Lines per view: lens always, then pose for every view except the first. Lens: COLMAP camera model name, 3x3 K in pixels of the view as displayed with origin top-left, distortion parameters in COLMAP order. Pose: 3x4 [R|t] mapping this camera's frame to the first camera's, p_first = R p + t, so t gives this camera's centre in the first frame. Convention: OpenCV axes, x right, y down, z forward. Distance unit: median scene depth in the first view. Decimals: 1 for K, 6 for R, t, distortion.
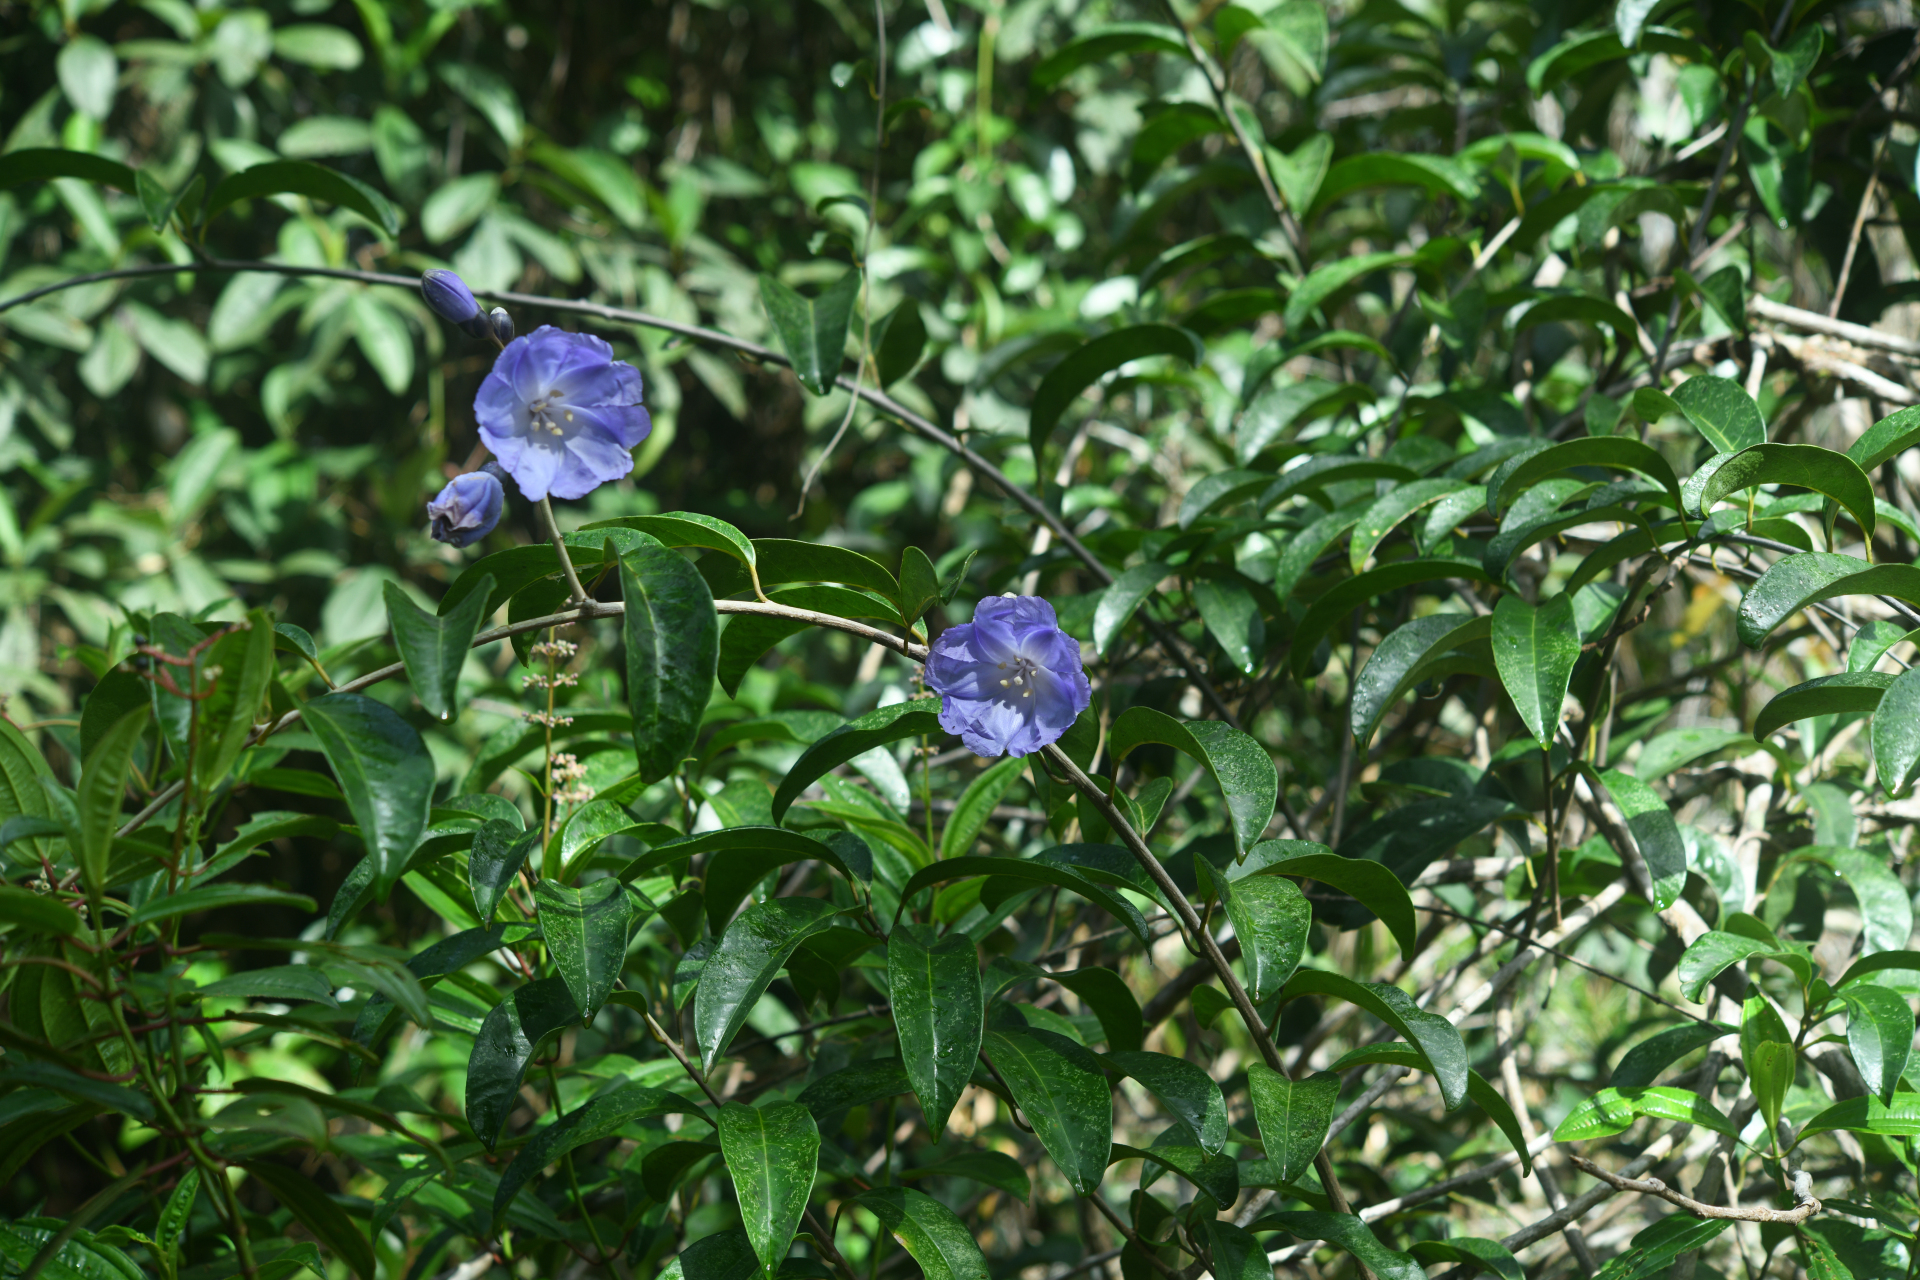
lens RADIAL K [[3454.6, 0, 959.7], [0, 3454.6, 614.2], [0, 0, 1]] dist [0.007163, 0.254881]
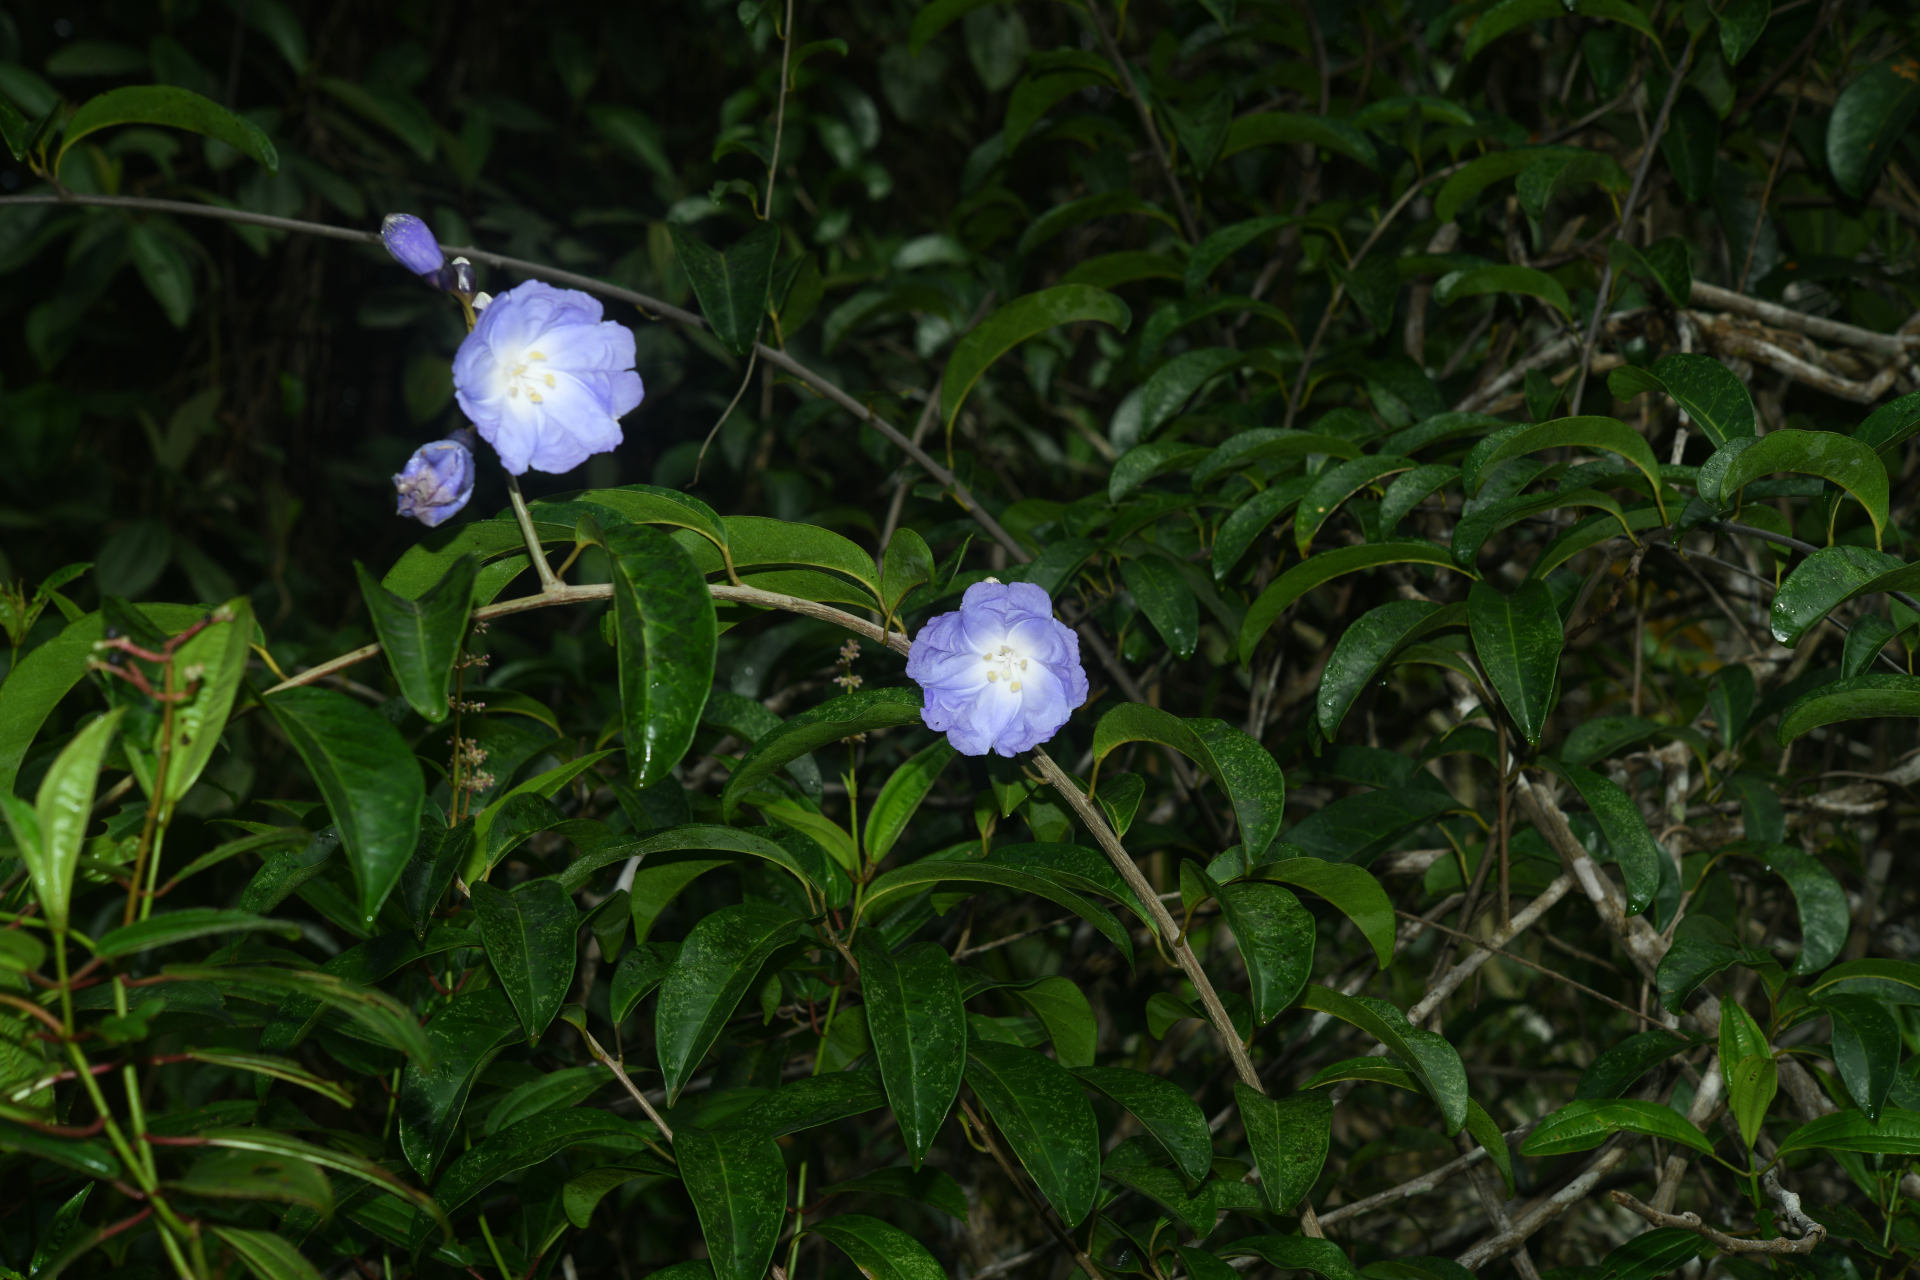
lens RADIAL K [[3355.5, 0, 960.0], [0, 3355.5, 640.0], [0, 0, 1]] dist [0.035132, 0.128902]
pose [[0.994826, 0.013137, 0.100736, -0.084455], [-0.015777, 0.999552, 0.025451, -0.012149], [-0.100356, -0.026909, 0.994588, 0.103743]]
